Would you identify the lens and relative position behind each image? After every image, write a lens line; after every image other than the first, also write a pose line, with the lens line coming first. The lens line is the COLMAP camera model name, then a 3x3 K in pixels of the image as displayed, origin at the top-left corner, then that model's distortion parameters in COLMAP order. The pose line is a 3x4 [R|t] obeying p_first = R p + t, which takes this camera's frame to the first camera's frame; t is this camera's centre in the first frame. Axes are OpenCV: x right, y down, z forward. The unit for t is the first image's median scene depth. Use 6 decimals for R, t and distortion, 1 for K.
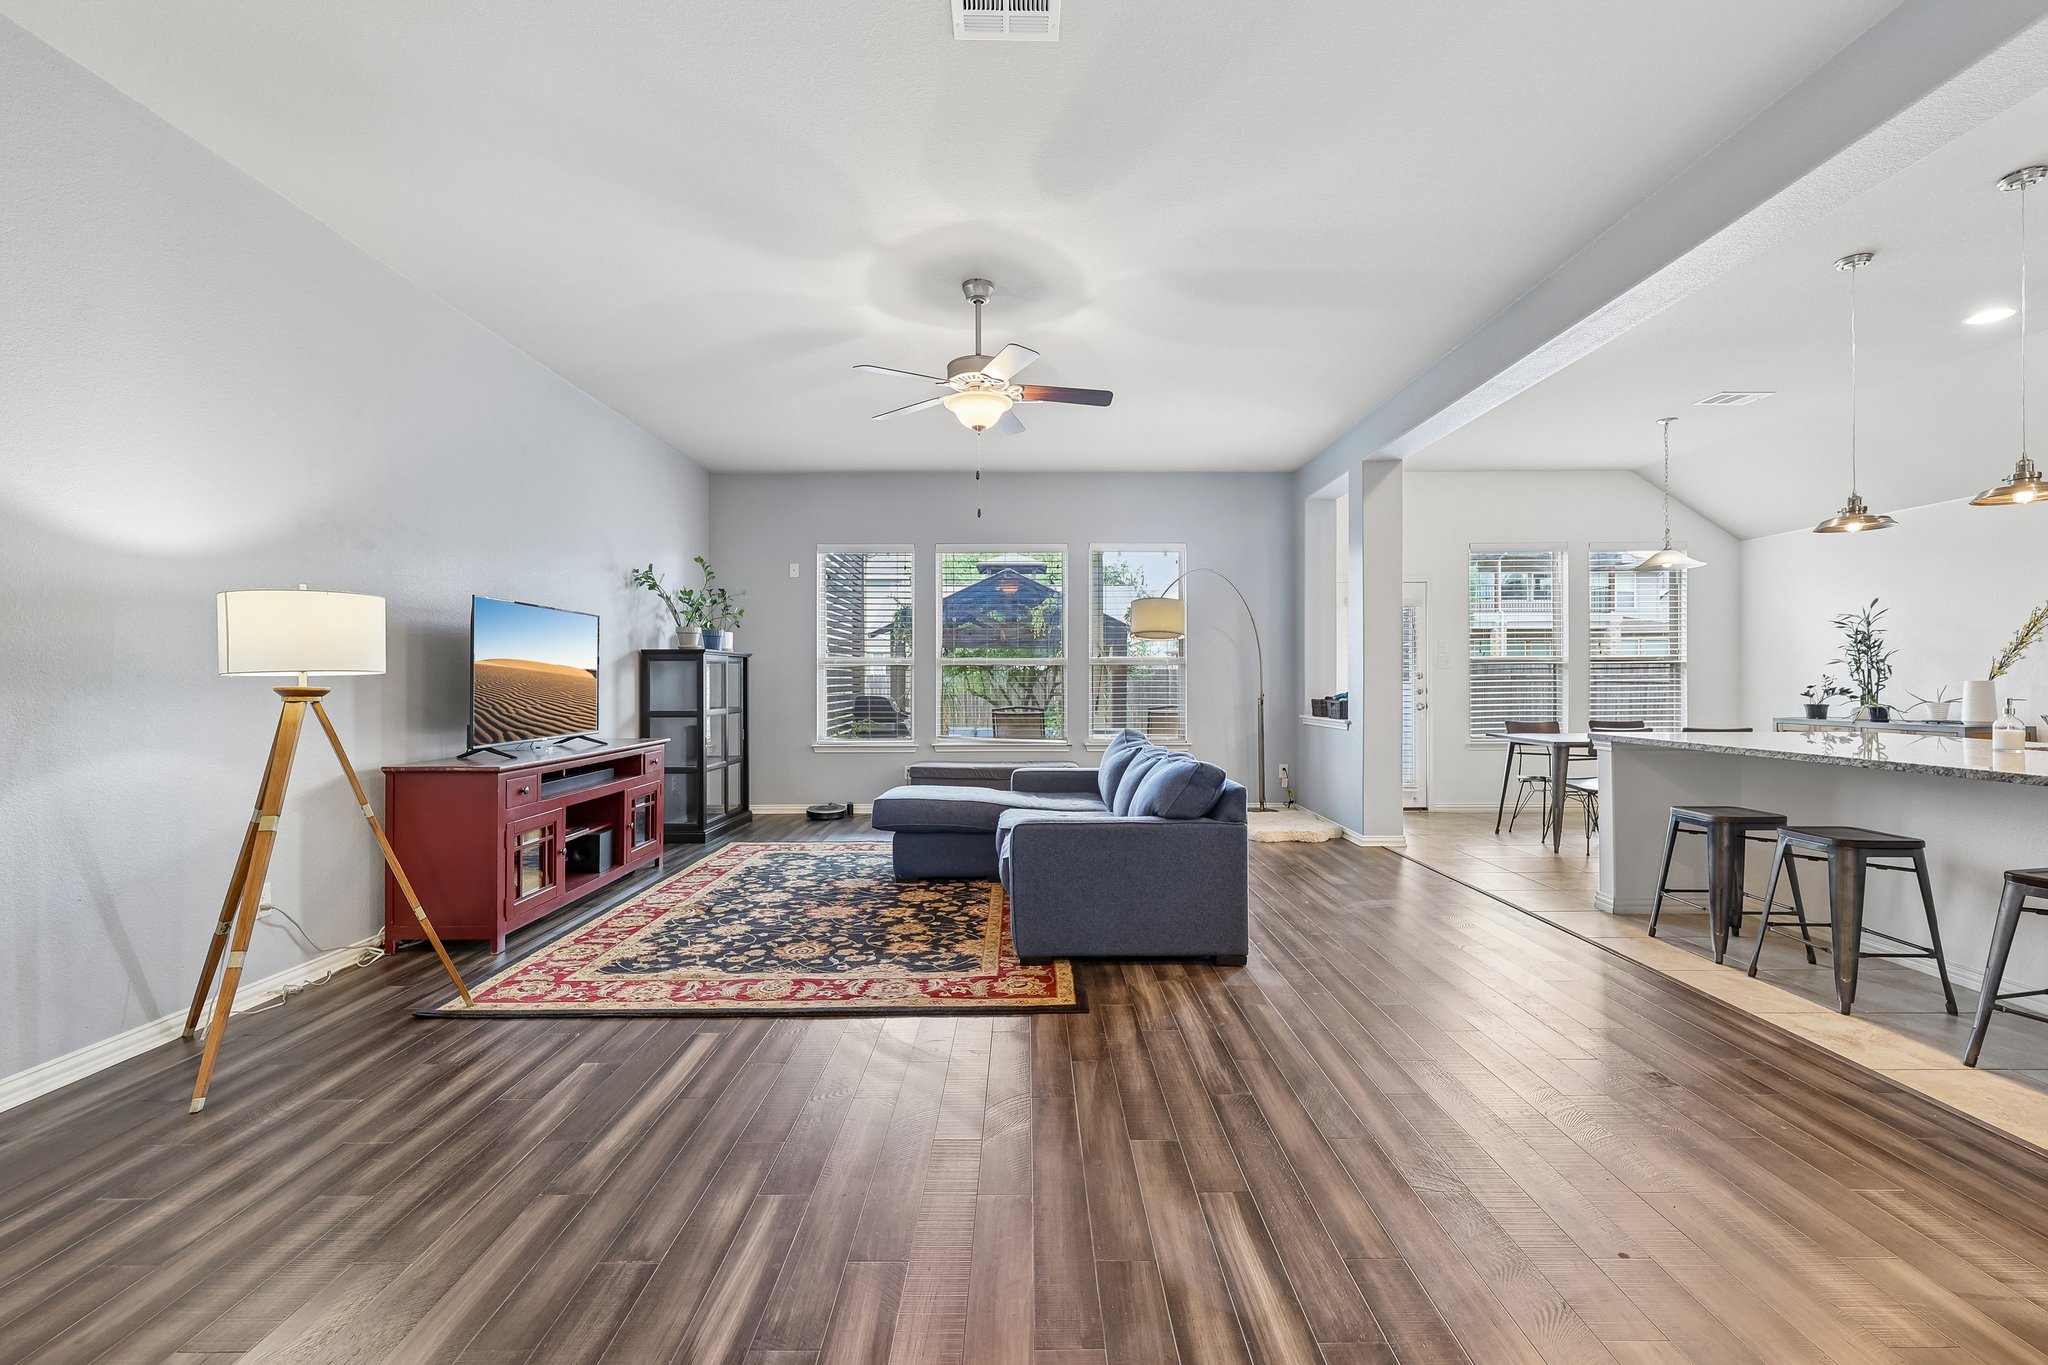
lens RADIAL K [[871.1, 0, 1015.5], [0, 871.1, 678.7], [0, 0, 1]] dist [-0.001643, 0.000936]
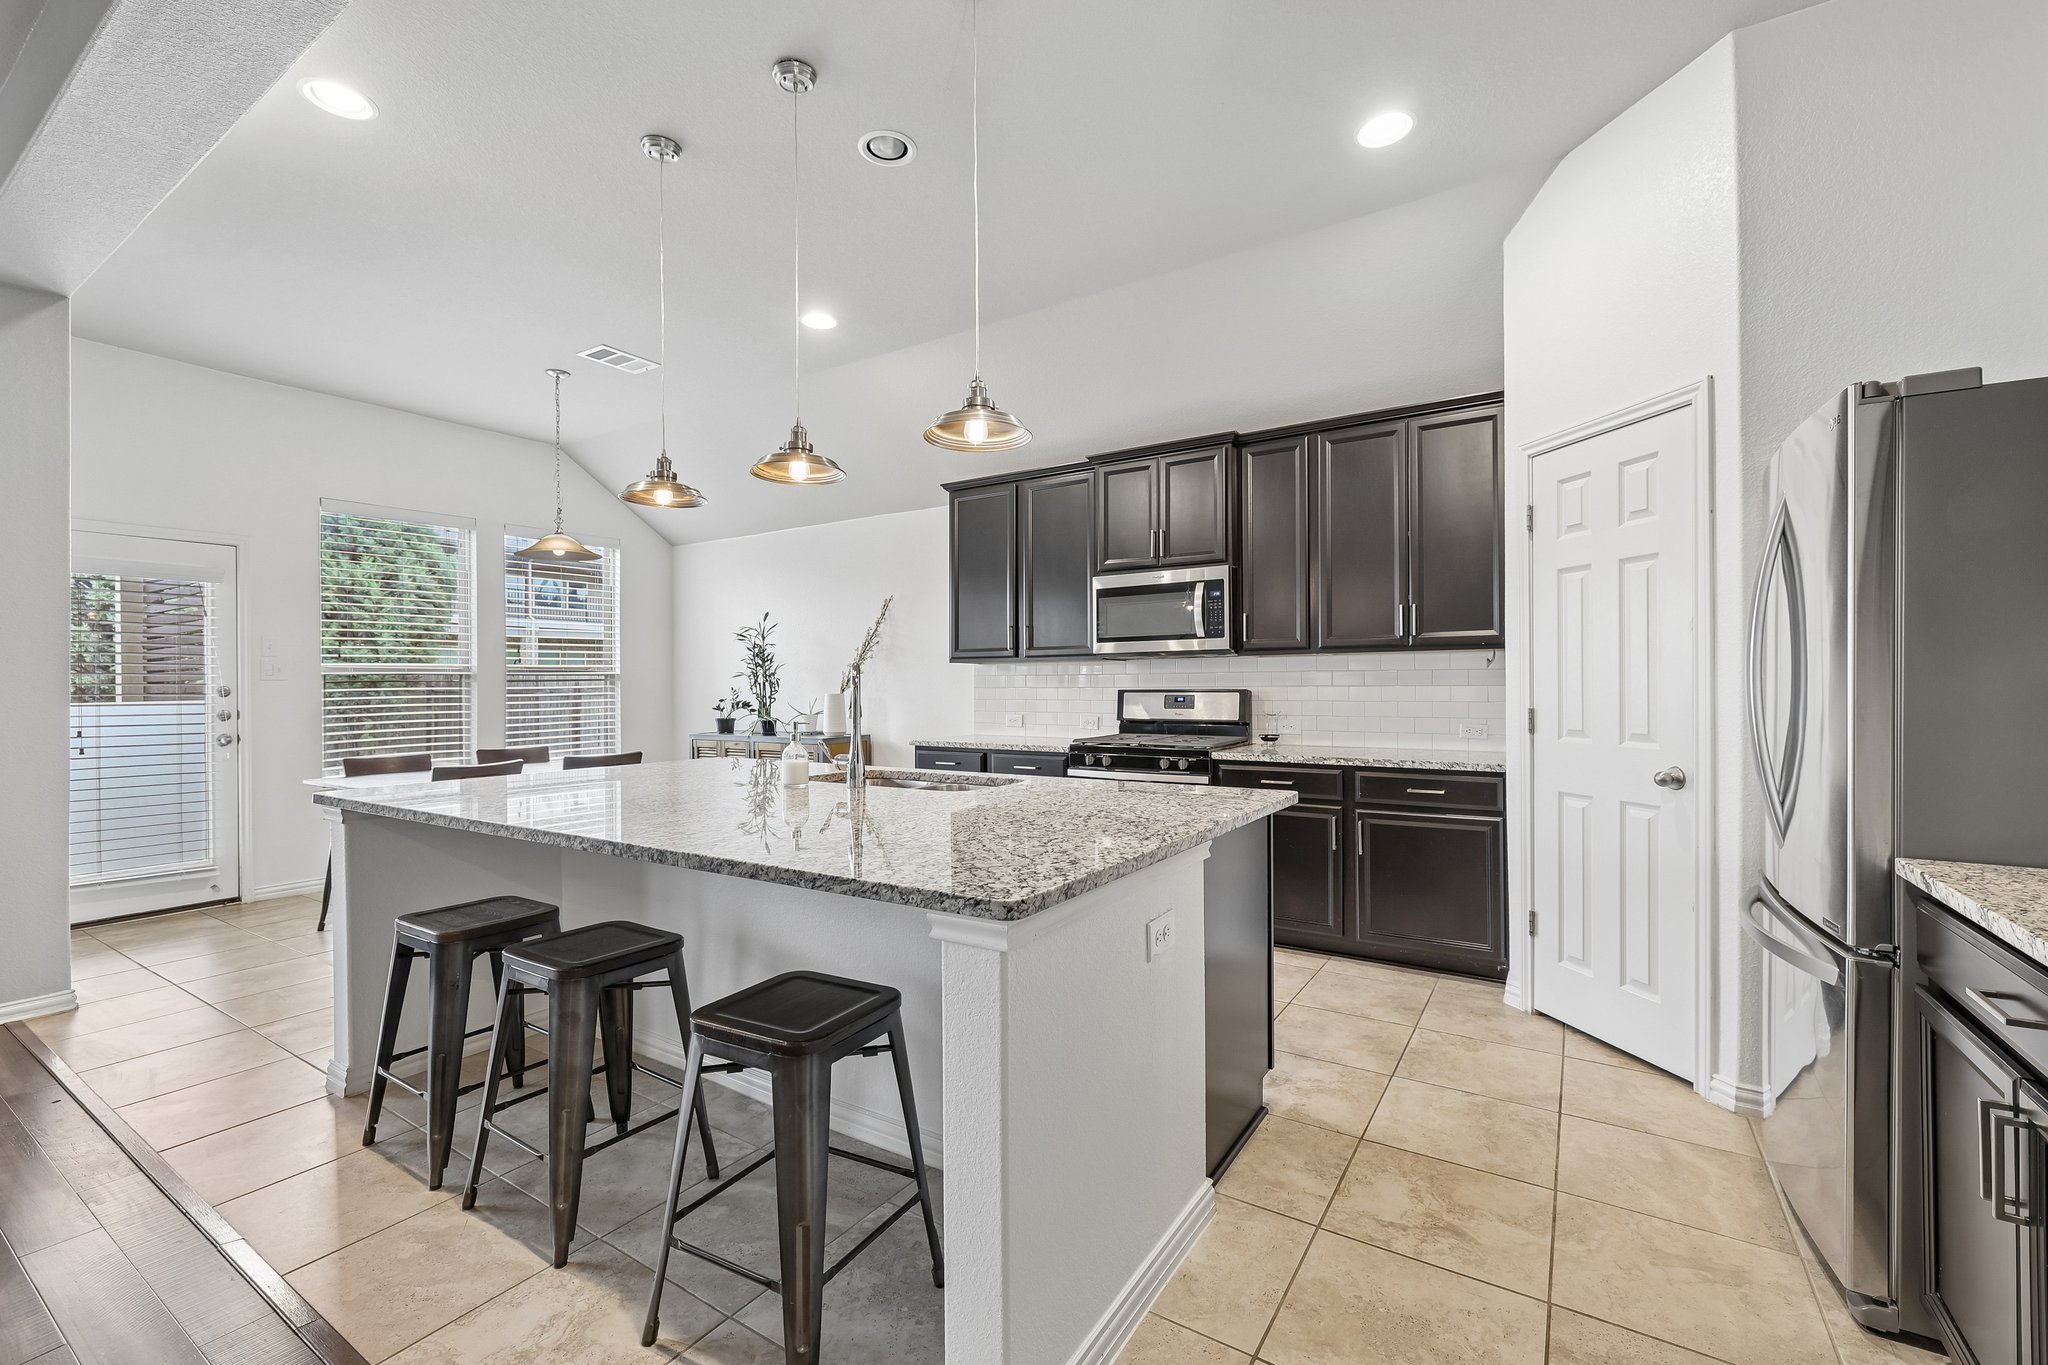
lens RADIAL K [[871.1, 0, 1024.1], [0, 871.1, 684.0], [0, 0, 1]] dist [-0.001643, 0.000936]
pose [[0.549492, -0.000849, 0.835499, 0.302653], [0.005530, 0.999981, -0.002621, -0.004824], [-0.835481, 0.006061, 0.549486, 0.193942]]
